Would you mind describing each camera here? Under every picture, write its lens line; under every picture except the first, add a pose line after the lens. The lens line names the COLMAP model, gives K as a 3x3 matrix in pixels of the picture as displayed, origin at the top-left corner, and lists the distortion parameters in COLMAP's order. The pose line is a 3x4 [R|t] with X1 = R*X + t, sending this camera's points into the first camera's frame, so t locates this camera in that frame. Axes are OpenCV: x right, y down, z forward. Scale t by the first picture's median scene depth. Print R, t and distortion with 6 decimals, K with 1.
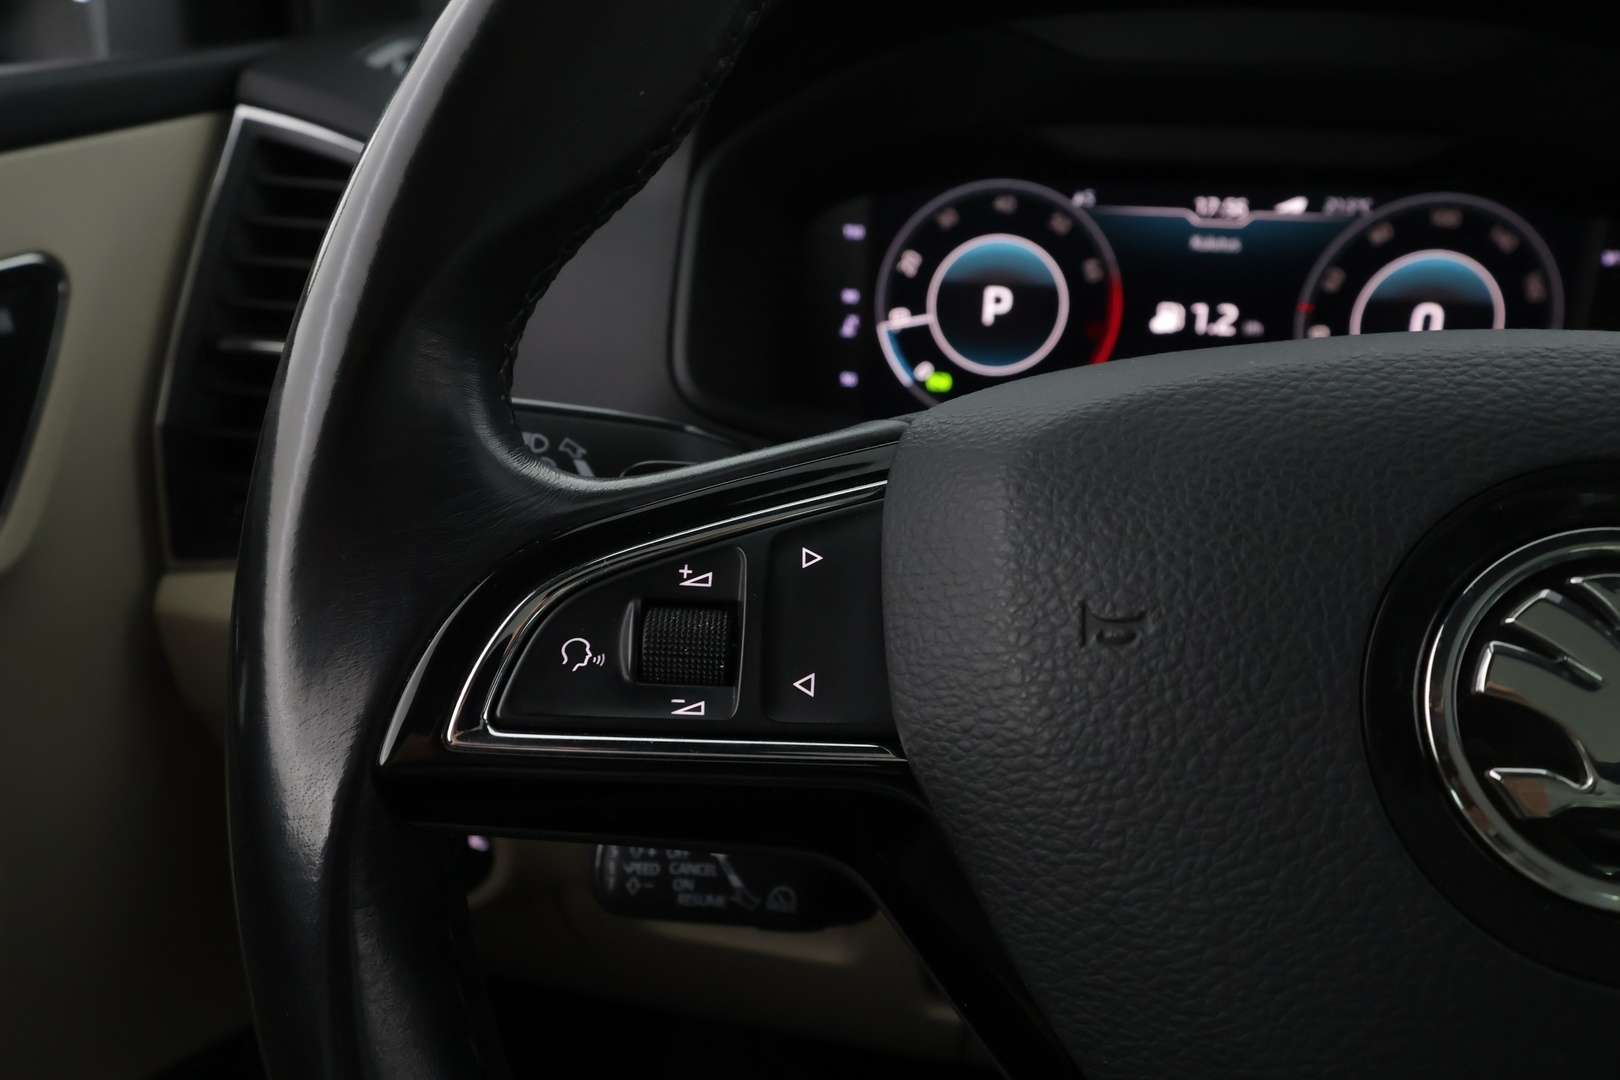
lens RADIAL K [[1265.6, 0, 808.6], [0, 1265.6, 536.7], [0, 0, 1]] dist [0.004977, -0.015518]
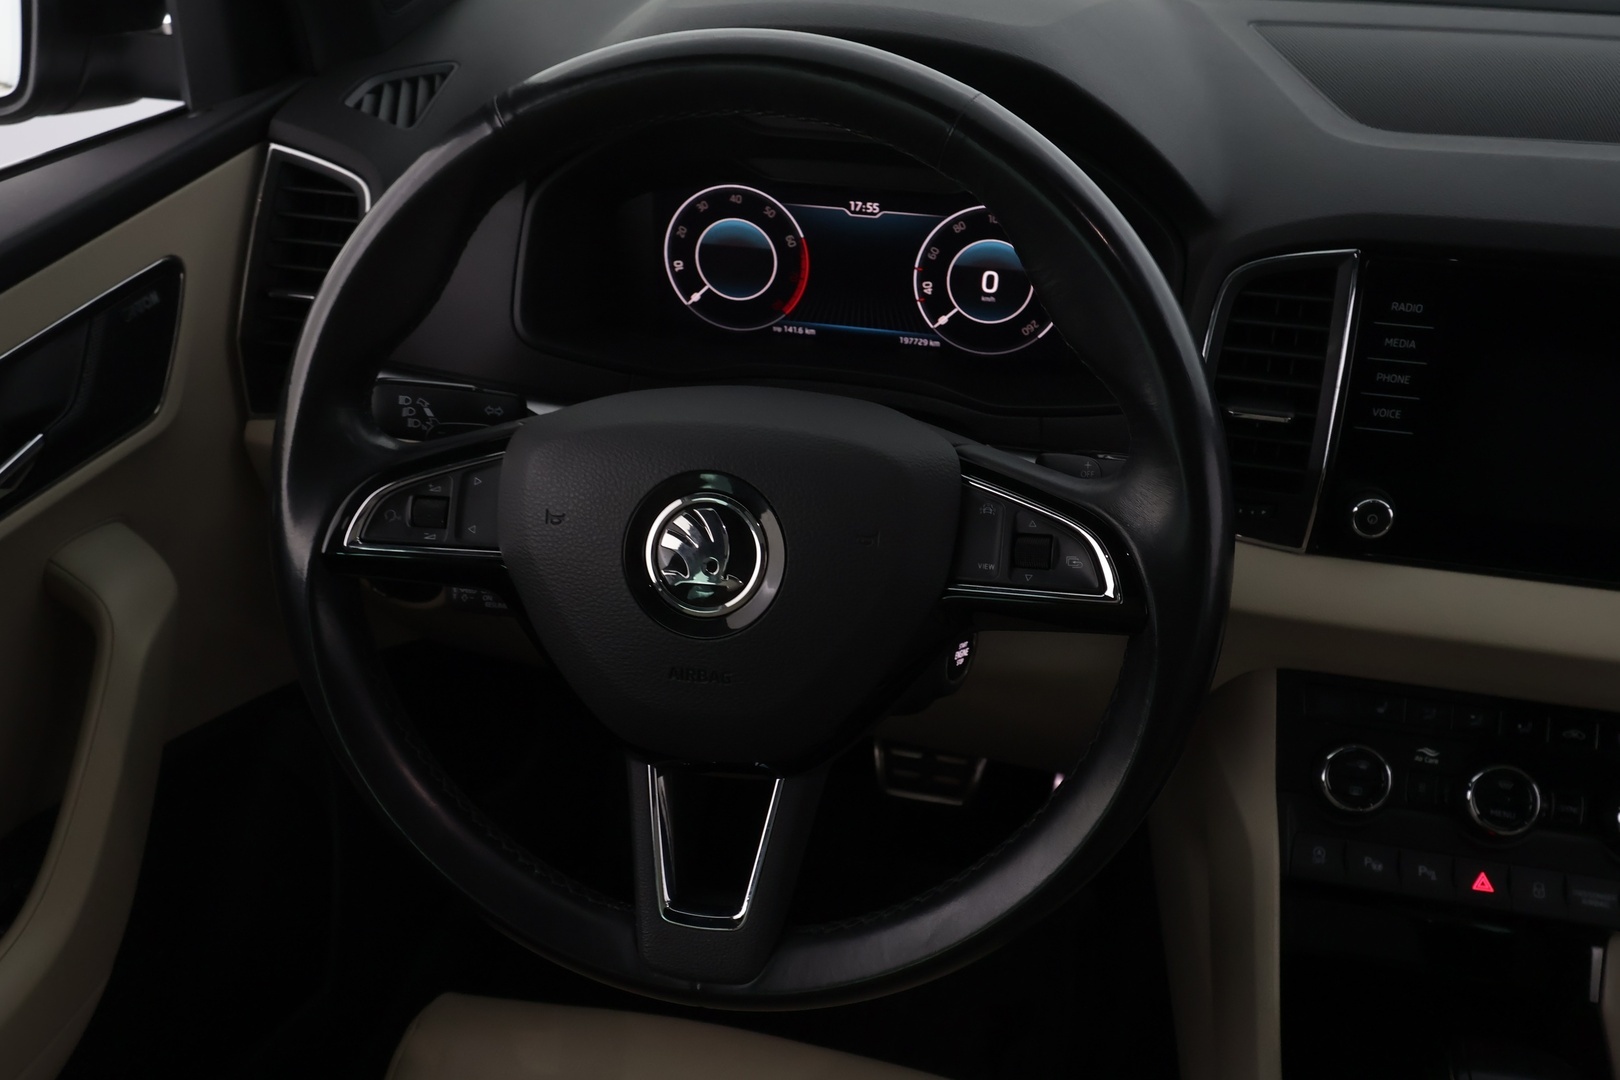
lens RADIAL K [[1265.6, 0, 807.9], [0, 1265.6, 535.6], [0, 0, 1]] dist [0.004977, -0.015518]
pose [[0.997486, 0.032383, -0.063026, 0.768352], [-0.018234, 0.976815, 0.213307, -0.401427], [0.068472, -0.211621, 0.974950, -1.398480]]
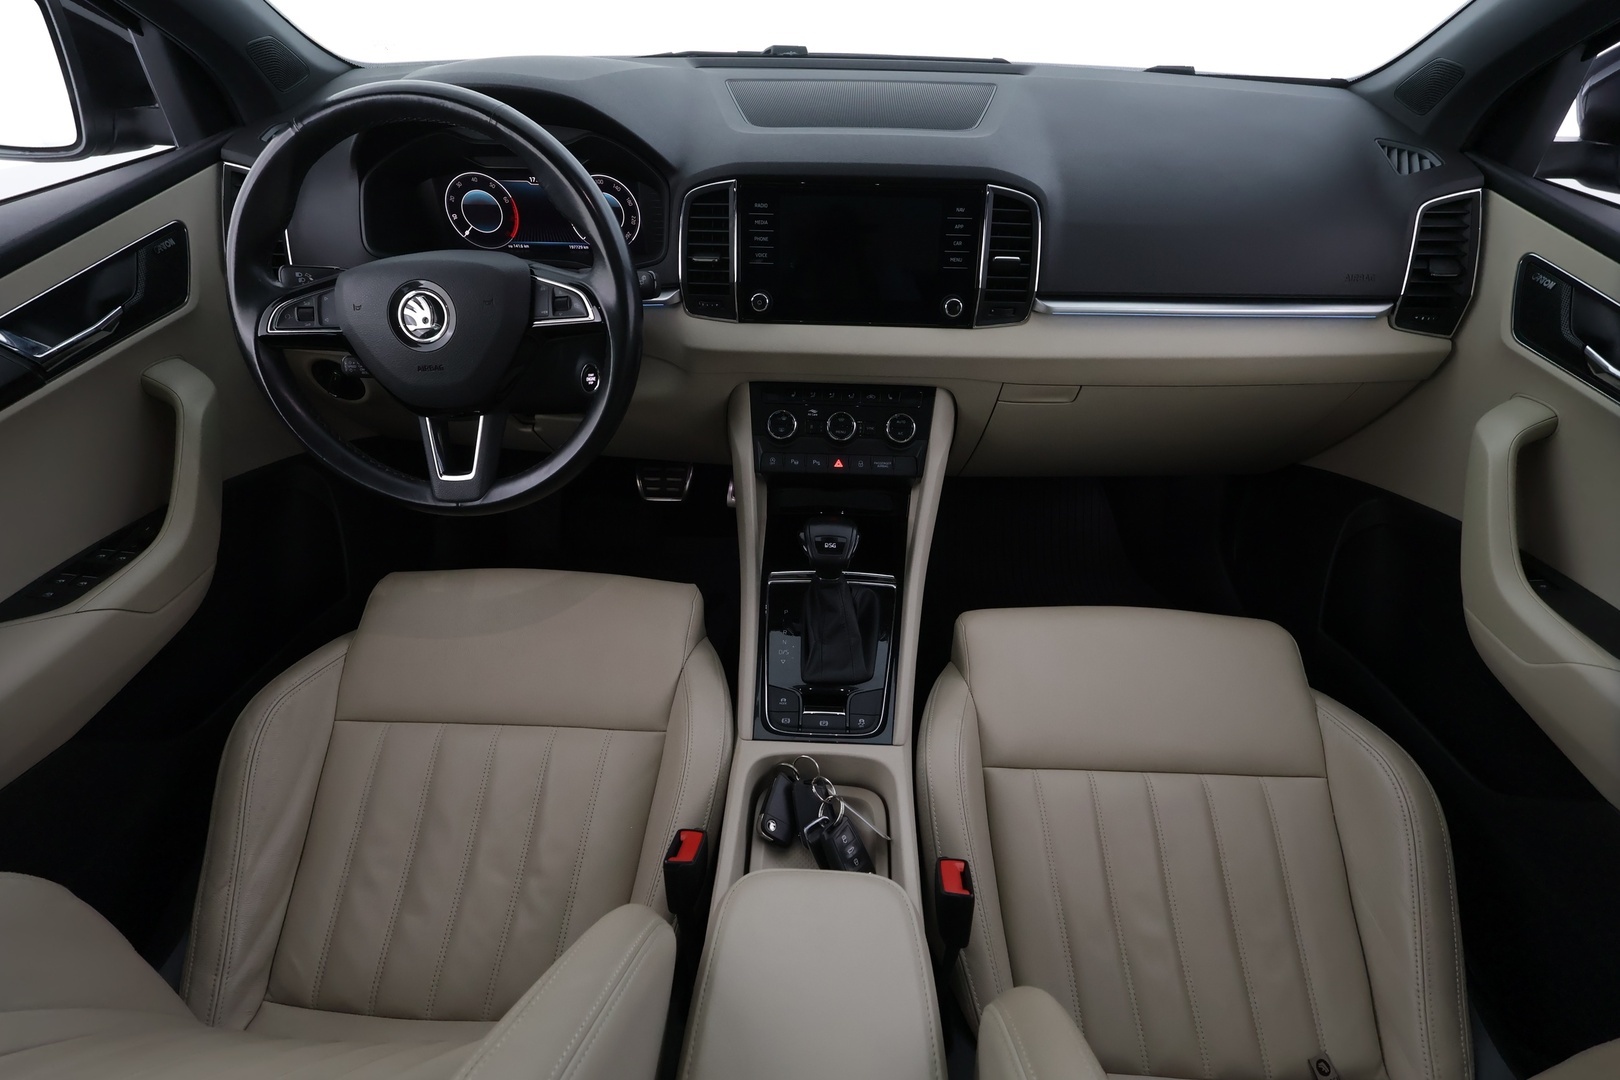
lens RADIAL K [[751.0, 0, 815.6], [0, 751.0, 541.3], [0, 0, 1]] dist [-0.002832, 0.000737]
pose [[0.994970, -0.073055, 0.068545, 1.787944], [0.044922, 0.936958, 0.346542, -0.030907], [-0.089540, -0.341719, 0.935527, -2.655359]]
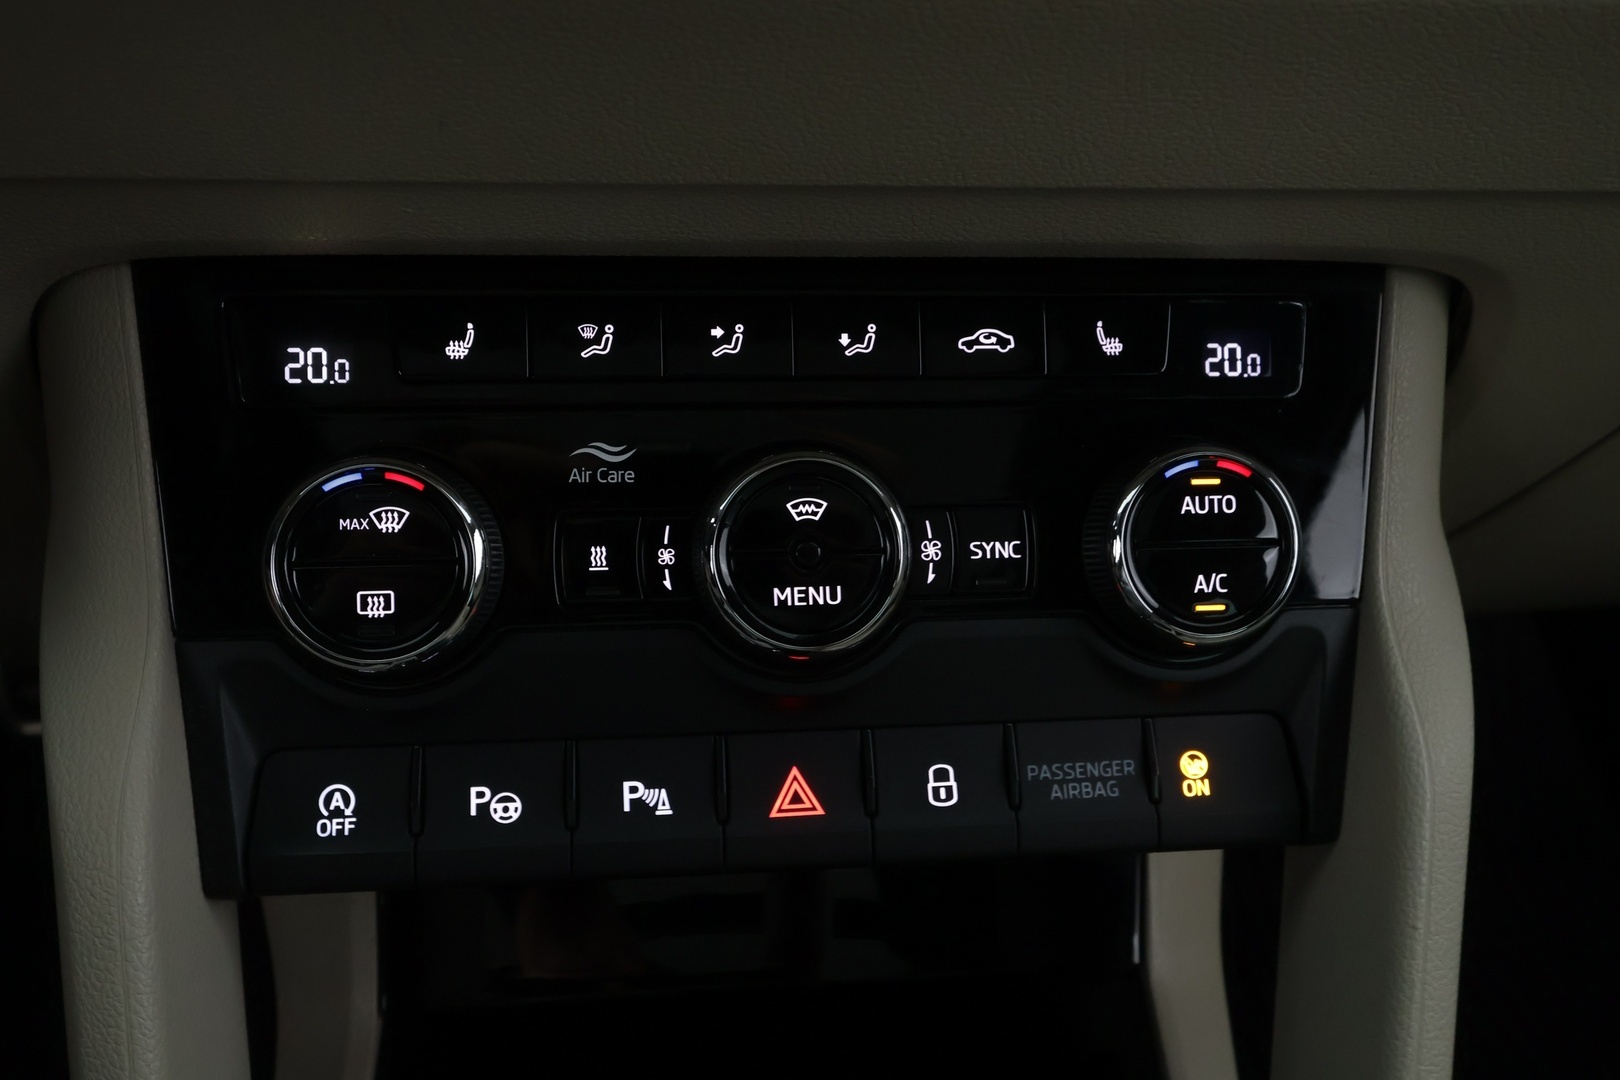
lens RADIAL K [[1265.6, 0, 810.7], [0, 1265.6, 542.1], [0, 0, 1]] dist [0.004977, -0.015518]
pose [[0.970474, -0.123660, 0.207095, 2.064907], [0.050284, 0.943441, 0.327706, 0.499135], [-0.235905, -0.307617, 0.921803, 0.618155]]
